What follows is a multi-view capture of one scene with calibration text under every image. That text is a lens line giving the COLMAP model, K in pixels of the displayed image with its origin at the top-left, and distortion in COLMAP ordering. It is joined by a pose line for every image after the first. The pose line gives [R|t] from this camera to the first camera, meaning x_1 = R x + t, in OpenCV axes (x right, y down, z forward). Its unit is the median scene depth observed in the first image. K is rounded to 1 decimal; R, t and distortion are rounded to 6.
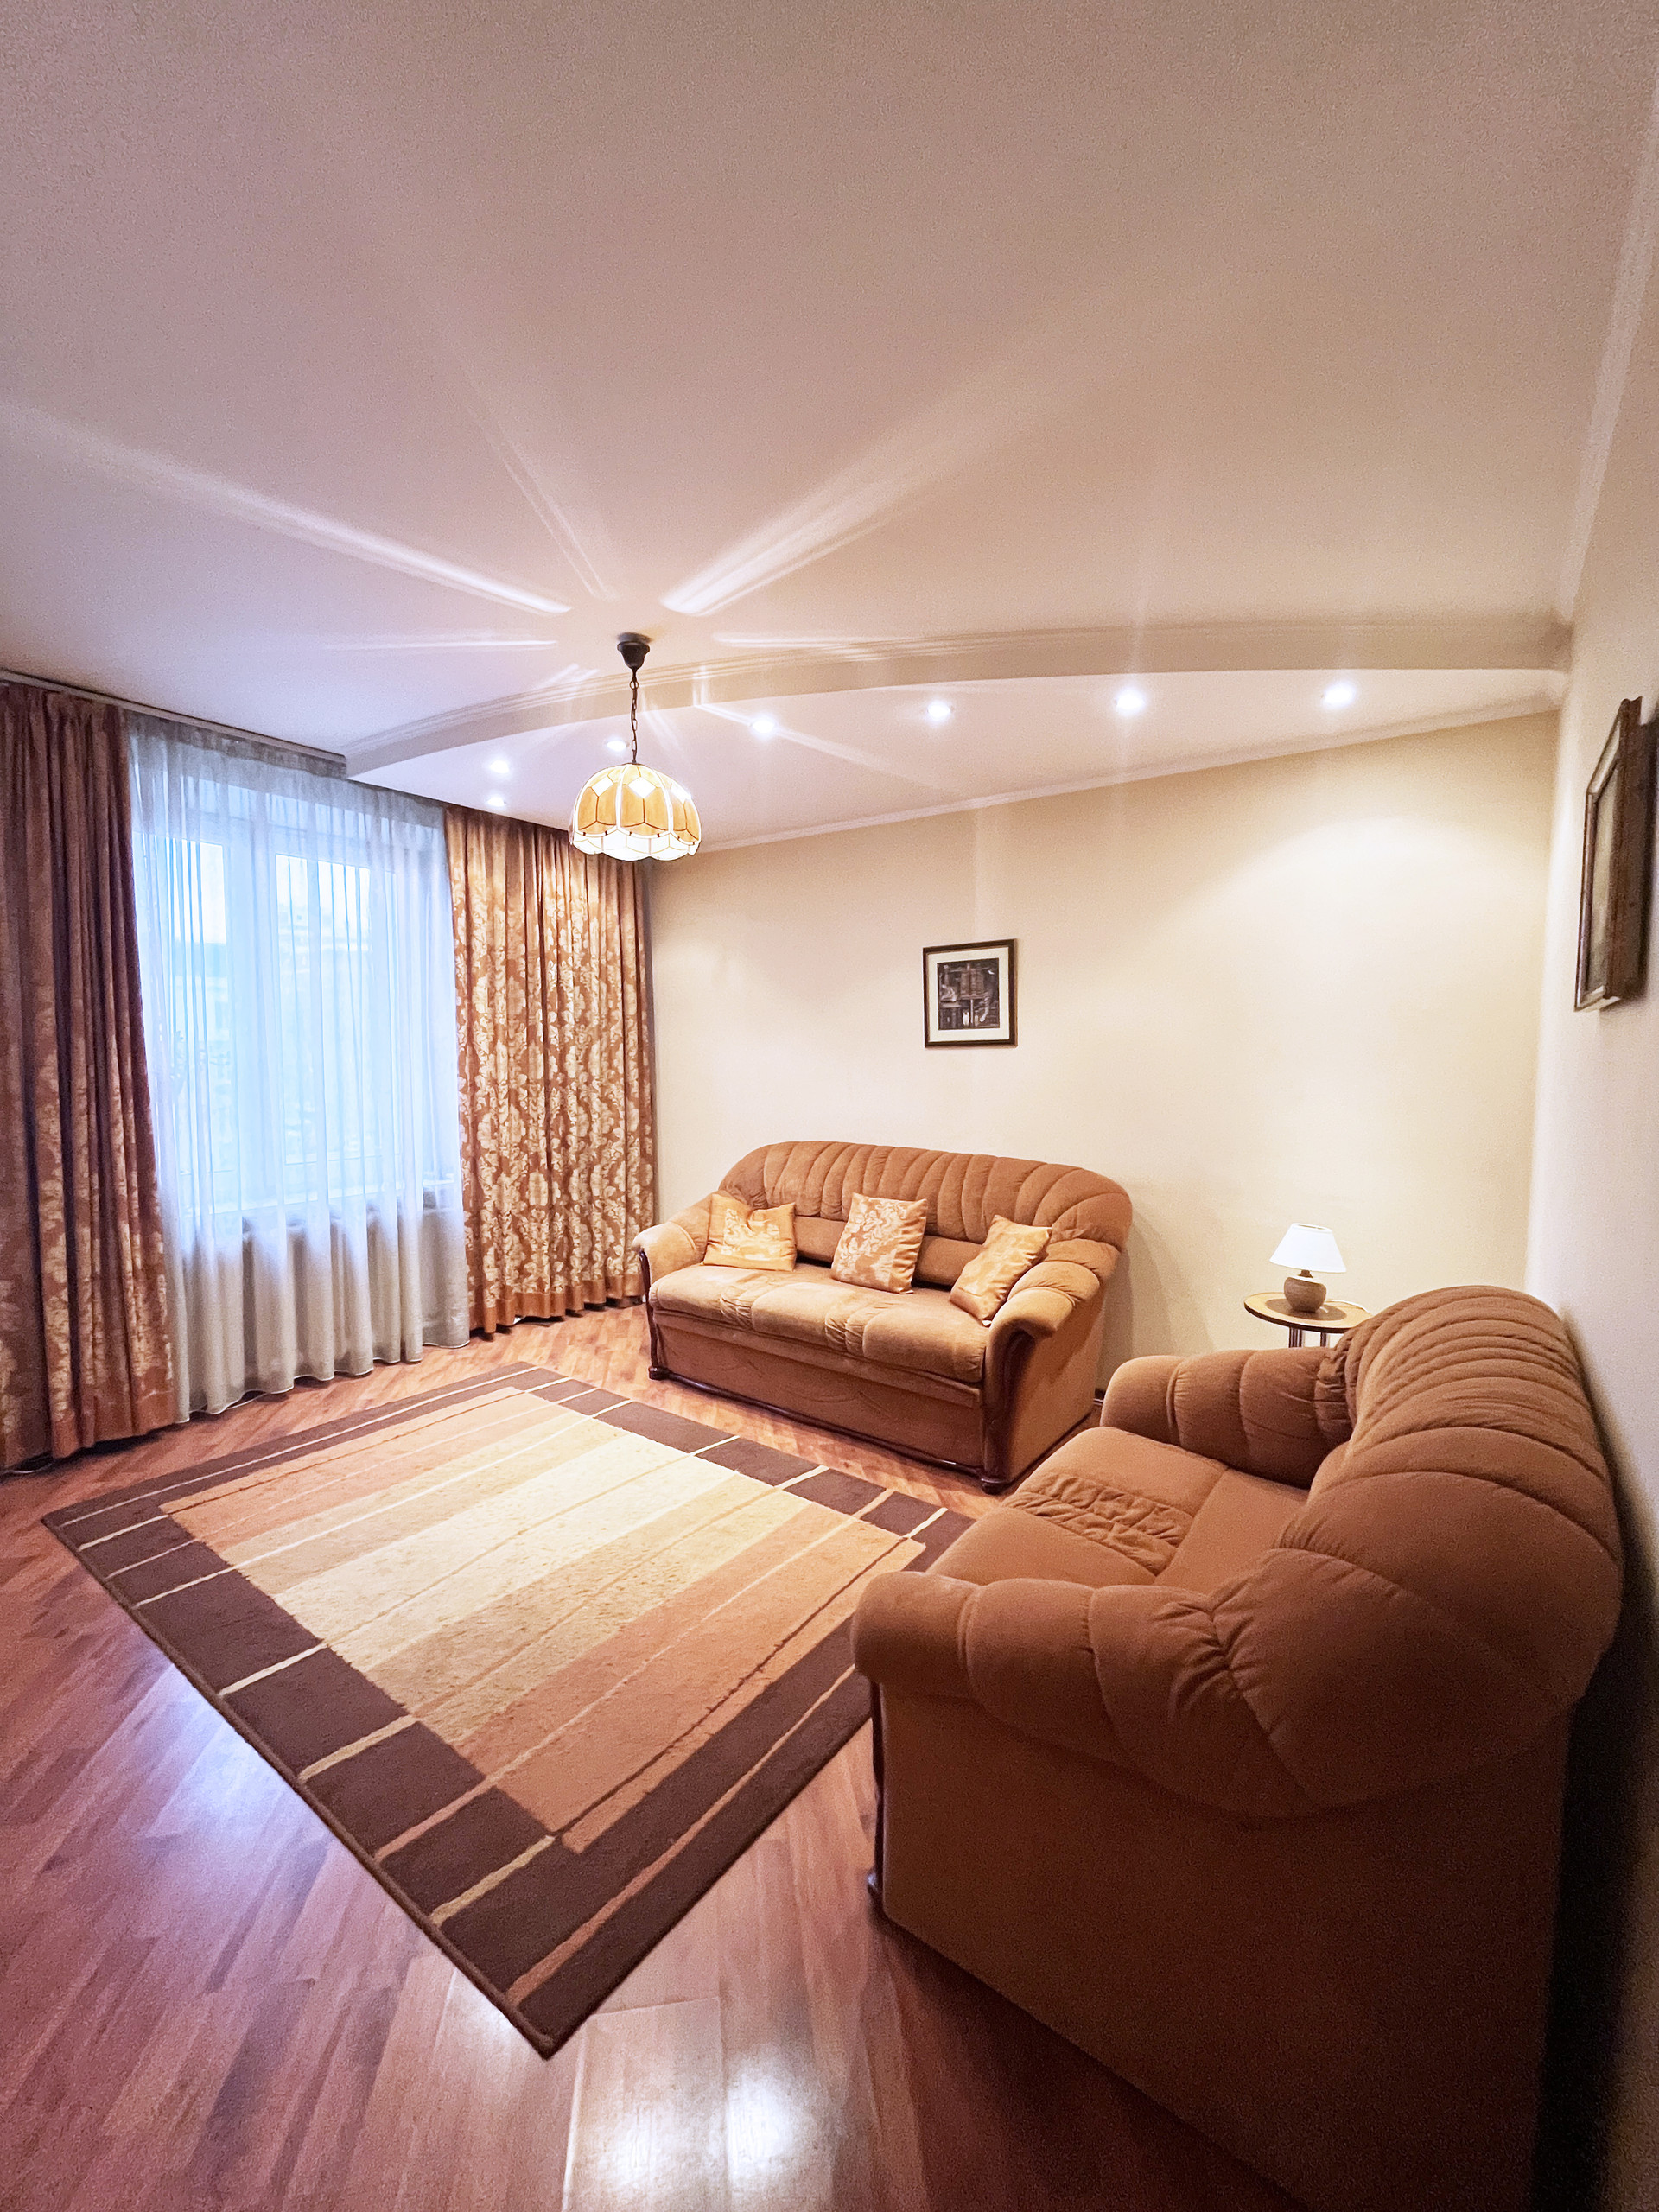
lens RADIAL K [[899.4, 0, 825.5], [0, 899.4, 1103.6], [0, 0, 1]] dist [-0.006364, 0.000938]
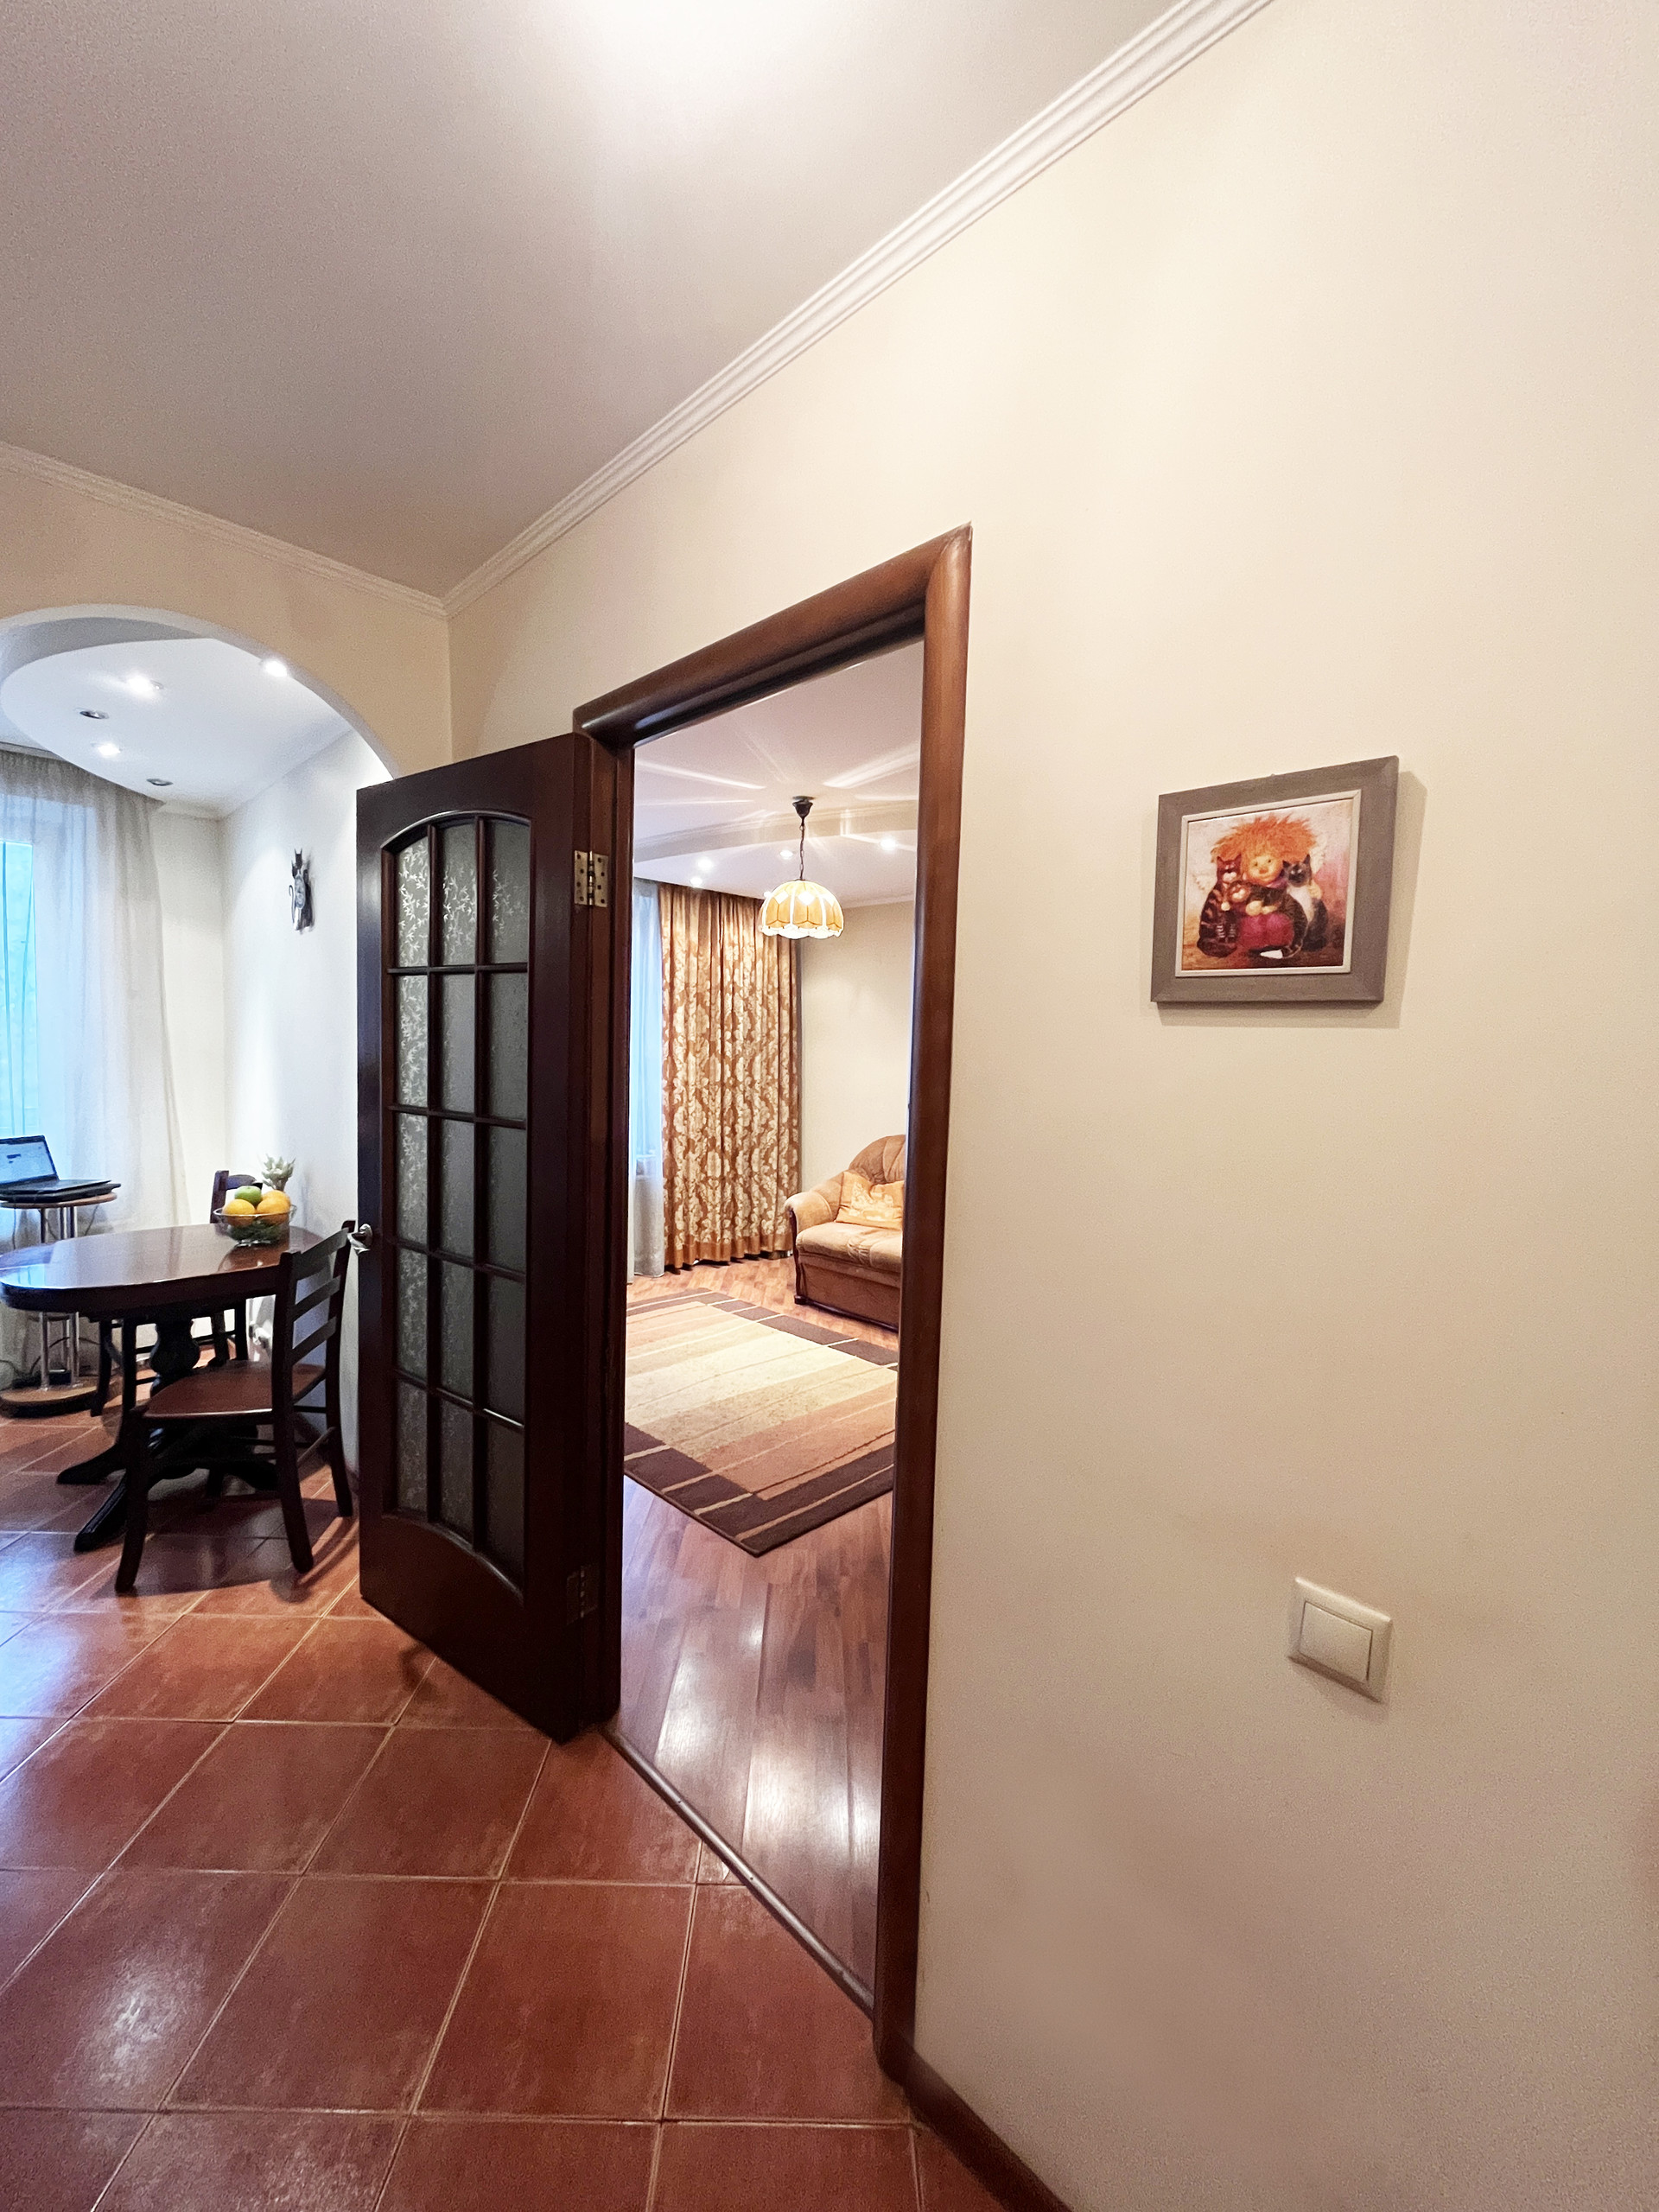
lens RADIAL K [[899.4, 0, 819.7], [0, 899.4, 1104.8], [0, 0, 1]] dist [-0.006364, 0.000938]
pose [[0.988058, 0.026682, -0.151754, 0.046967], [-0.026913, 0.999638, 0.000529, 0.002665], [0.151714, 0.003561, 0.988418, -0.395086]]
